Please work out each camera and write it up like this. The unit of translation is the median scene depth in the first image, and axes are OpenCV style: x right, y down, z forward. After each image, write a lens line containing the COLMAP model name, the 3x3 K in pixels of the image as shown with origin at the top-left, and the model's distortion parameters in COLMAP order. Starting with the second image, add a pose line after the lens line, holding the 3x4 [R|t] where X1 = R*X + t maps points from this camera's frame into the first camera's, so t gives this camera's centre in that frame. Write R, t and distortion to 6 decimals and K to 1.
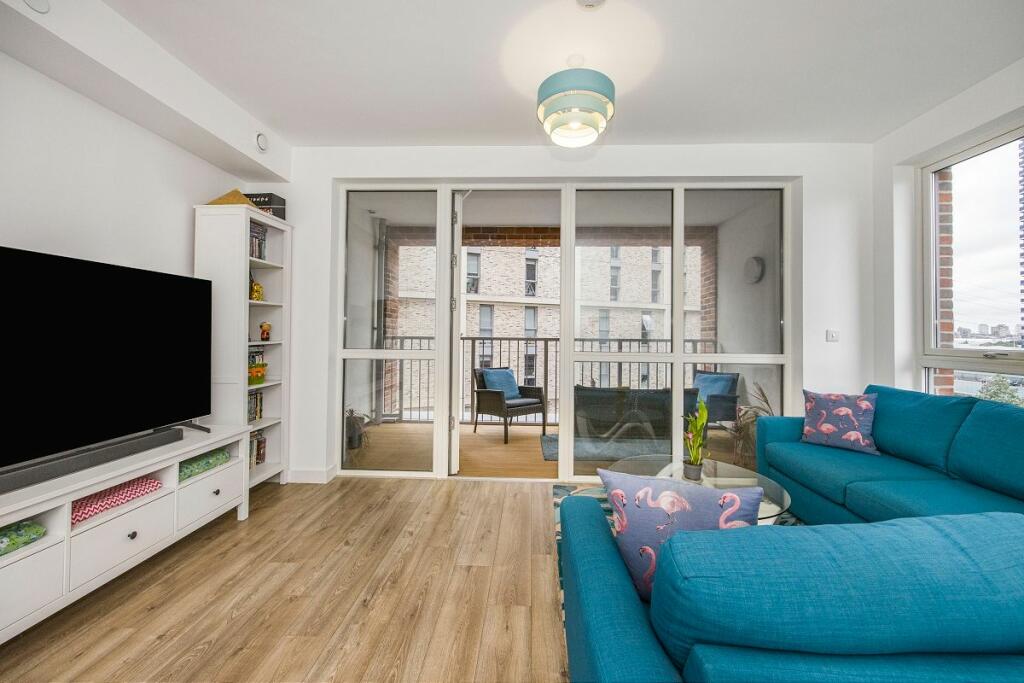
lens RADIAL K [[399.1, 0, 515.0], [0, 399.1, 326.8], [0, 0, 1]] dist [0.000832, -0.000842]
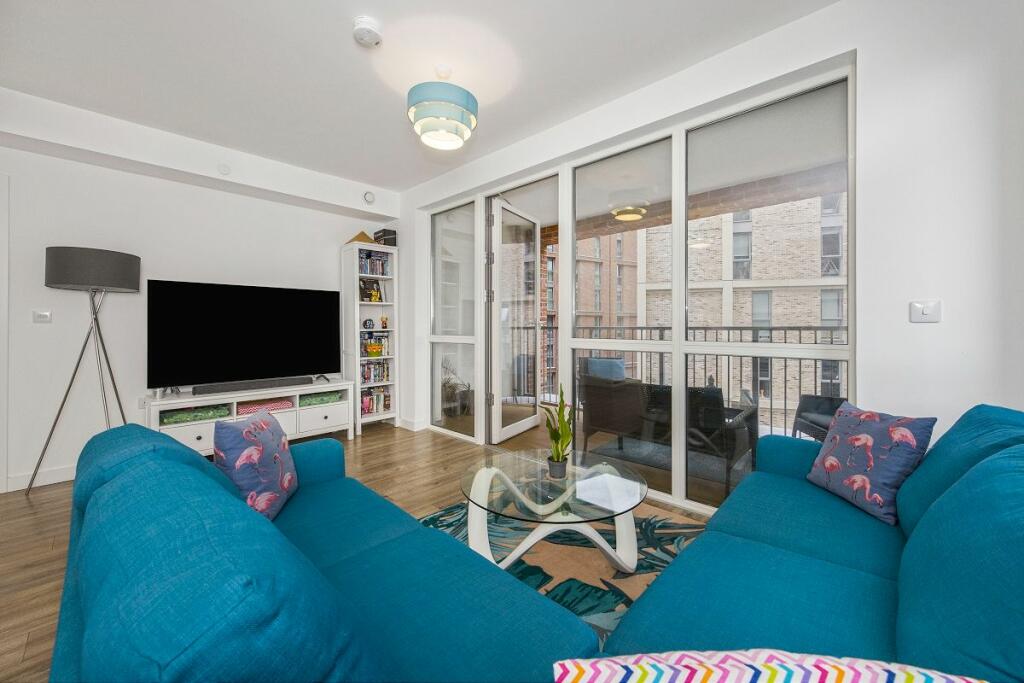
lens RADIAL K [[399.1, 0, 517.9], [0, 399.1, 325.6], [0, 0, 1]] dist [0.000832, -0.000842]
pose [[0.756581, -0.010957, -0.653808, 0.723301], [0.019232, 0.999800, 0.005499, 0.025153], [0.653617, -0.016734, 0.756640, 0.194612]]
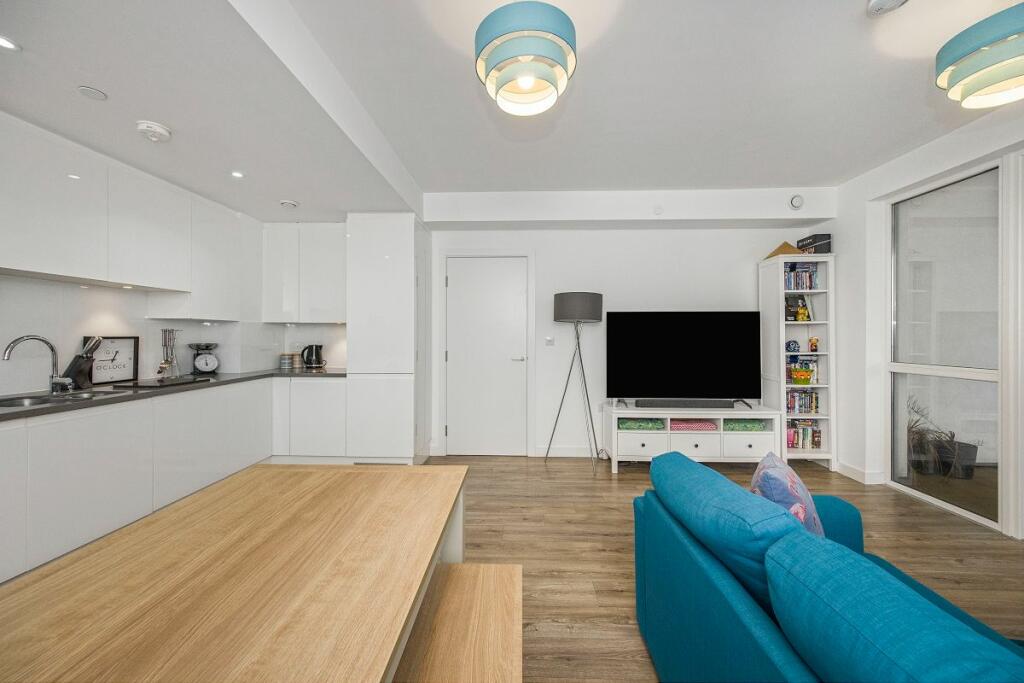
lens RADIAL K [[399.1, 0, 515.8], [0, 399.1, 336.1], [0, 0, 1]] dist [0.000832, -0.000842]
pose [[0.005722, -0.009731, -0.999936, 0.633309], [0.017676, 0.999797, -0.009629, -0.018970], [0.999827, -0.017620, 0.005893, 0.045579]]
